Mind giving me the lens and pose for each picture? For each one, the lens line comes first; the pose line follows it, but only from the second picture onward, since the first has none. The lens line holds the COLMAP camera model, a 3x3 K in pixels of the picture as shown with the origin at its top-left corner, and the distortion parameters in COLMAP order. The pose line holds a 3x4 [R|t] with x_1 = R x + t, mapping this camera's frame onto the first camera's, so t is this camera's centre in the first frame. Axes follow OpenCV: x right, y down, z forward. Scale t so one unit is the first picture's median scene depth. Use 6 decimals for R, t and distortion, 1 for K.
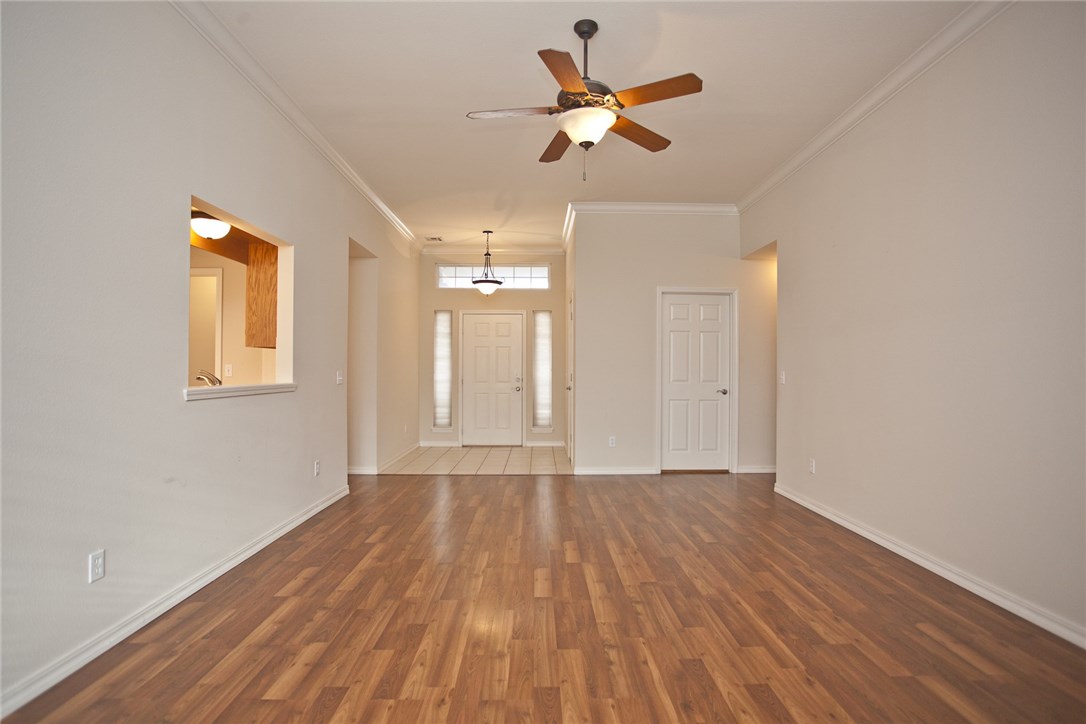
lens RADIAL K [[542.7, 0, 546.0], [0, 542.7, 360.7], [0, 0, 1]] dist [-0.078005, 0.035174]
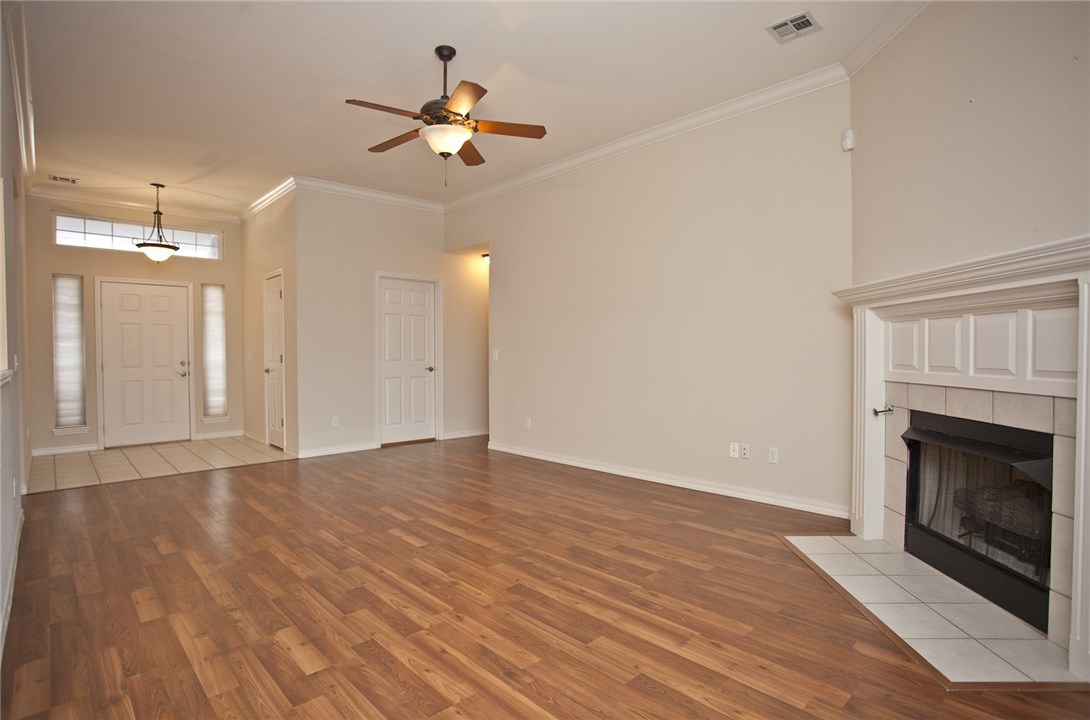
lens RADIAL K [[551.7, 0, 552.2], [0, 551.7, 360.4], [0, 0, 1]] dist [-0.089527, 0.042739]
pose [[0.732483, -0.017958, 0.680549, -0.390923], [-0.003898, 0.999525, 0.030570, 0.004543], [-0.680774, -0.025044, 0.732065, -0.023070]]
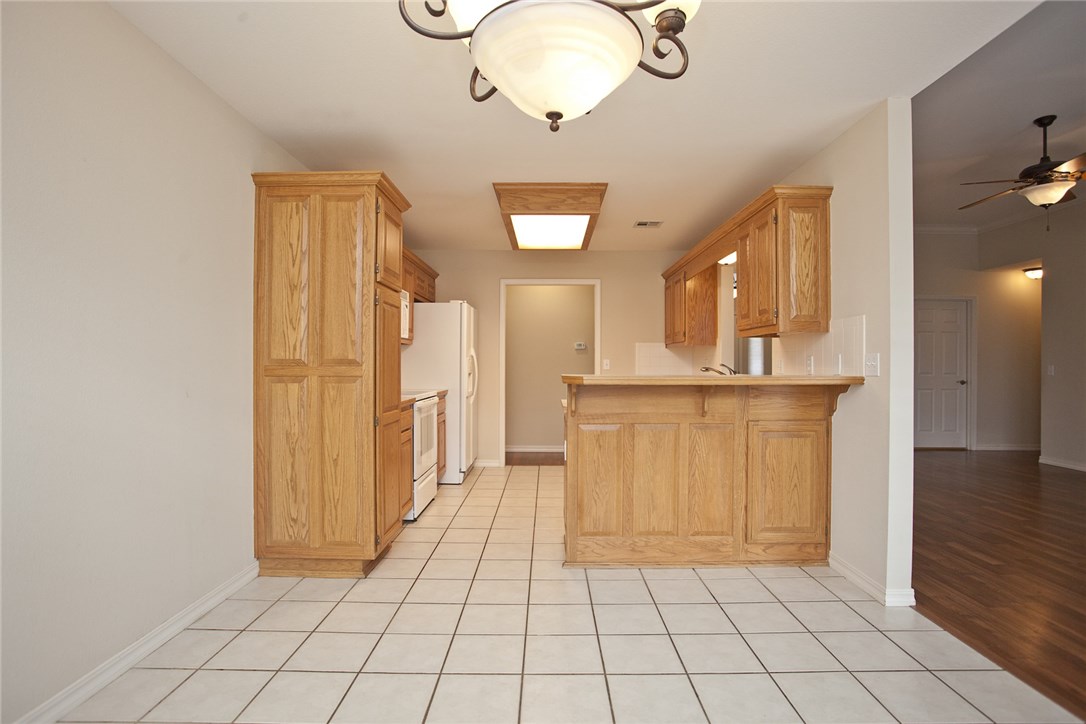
lens RADIAL K [[542.7, 0, 546.0], [0, 542.7, 360.7], [0, 0, 1]] dist [-0.078005, 0.035174]
pose [[0.999632, 0.001683, -0.027064, -0.839746], [-0.001433, 0.999956, 0.009261, -0.001019], [0.027078, -0.009219, 0.999591, -0.290757]]
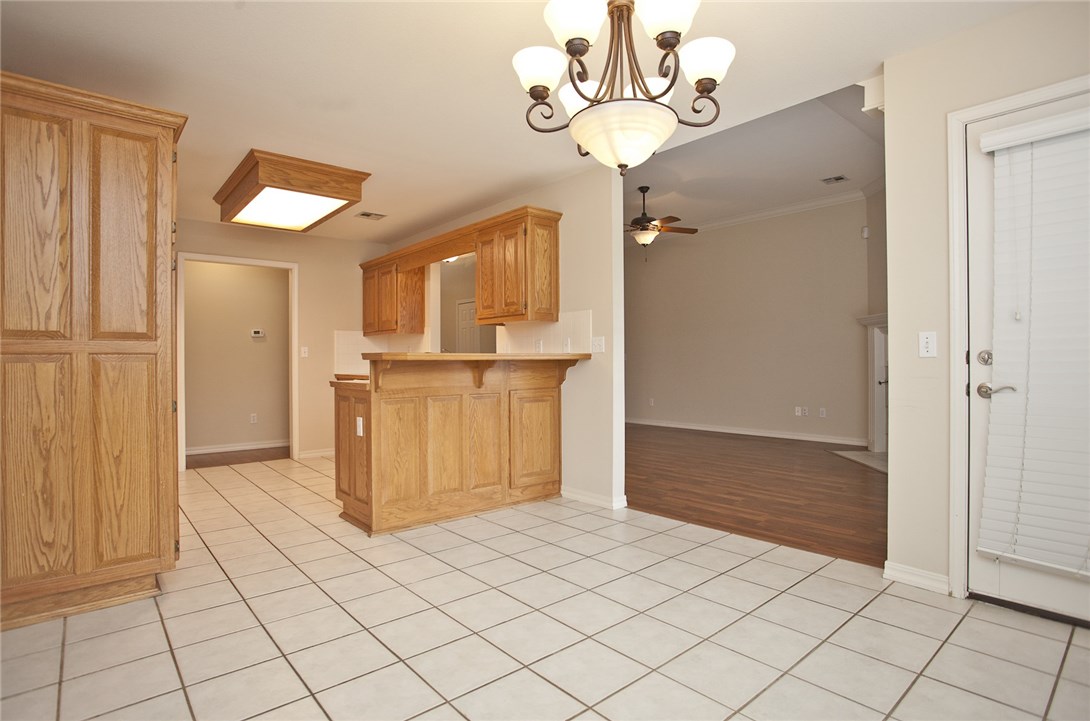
lens RADIAL K [[551.9, 0, 545.0], [0, 551.9, 360.5], [0, 0, 1]] dist [-0.094409, 0.043604]
pose [[0.772970, -0.005274, 0.634420, -1.131270], [-0.003215, 0.999920, 0.012230, 0.024896], [-0.634434, -0.011493, 0.772892, -0.314495]]
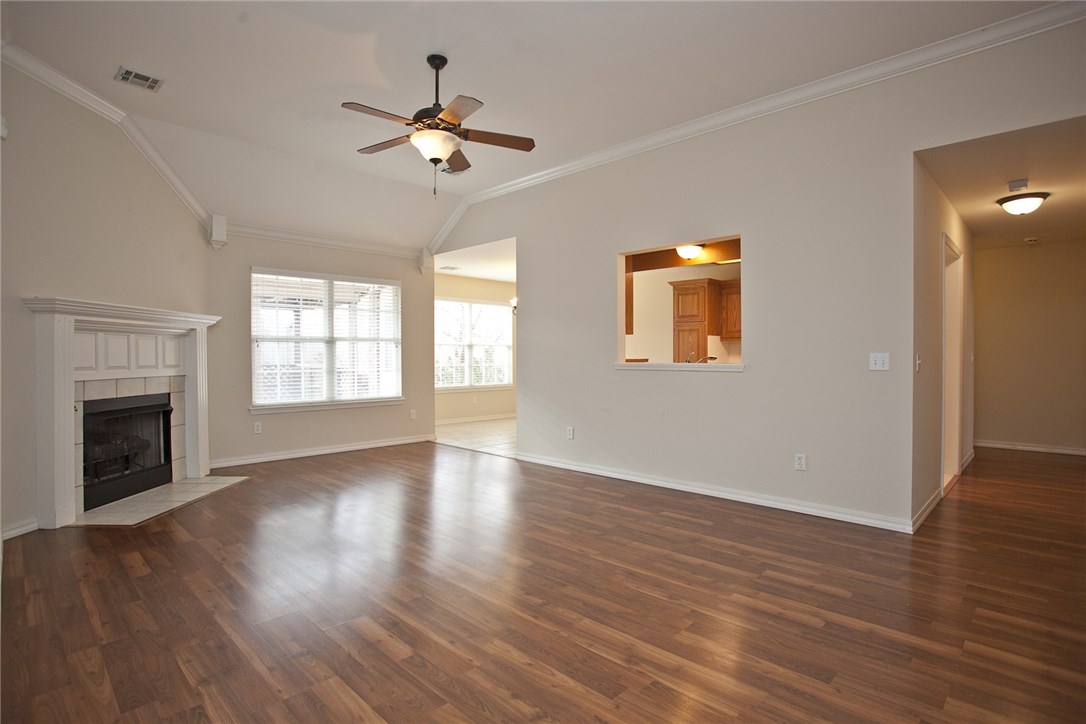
lens RADIAL K [[542.7, 0, 546.0], [0, 542.7, 360.7], [0, 0, 1]] dist [-0.078005, 0.035174]
pose [[-0.710182, 0.006251, -0.703991, 0.511264], [0.011364, 0.999932, -0.002585, 0.031096], [0.703927, -0.009836, -0.710204, 1.386345]]
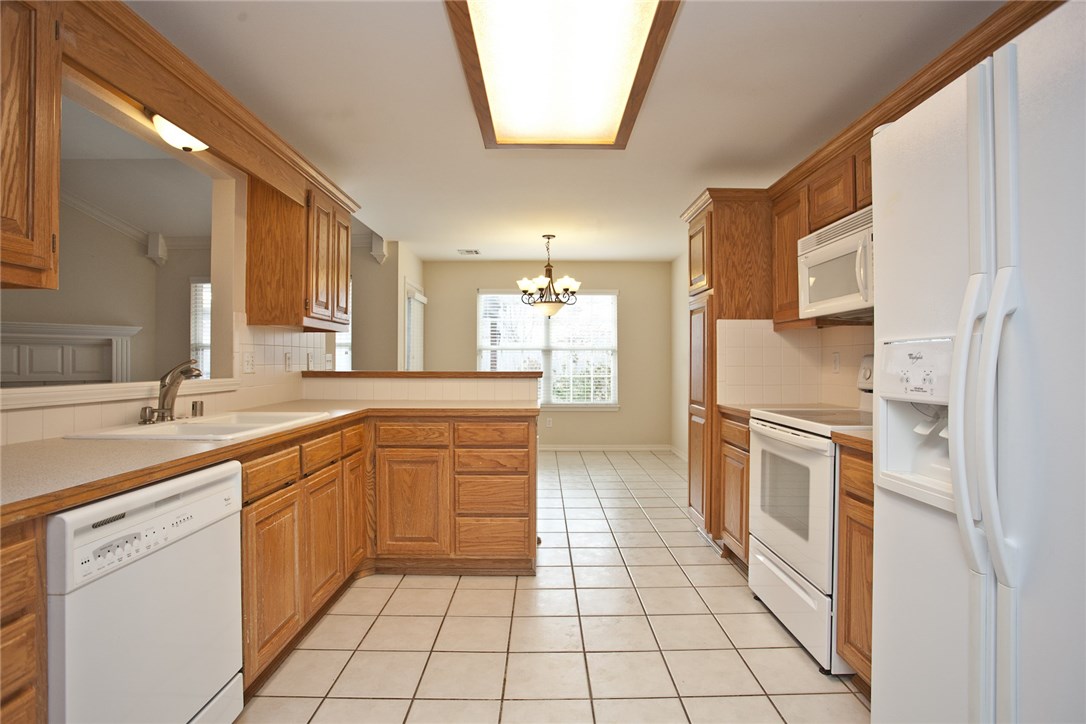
lens RADIAL K [[542.7, 0, 546.0], [0, 542.7, 360.7], [0, 0, 1]] dist [-0.078005, 0.035174]
pose [[-0.999809, -0.002396, 0.019388, -0.862932], [-0.002768, 0.999813, -0.019159, 0.023876], [-0.019338, -0.019209, -0.999628, 1.270858]]
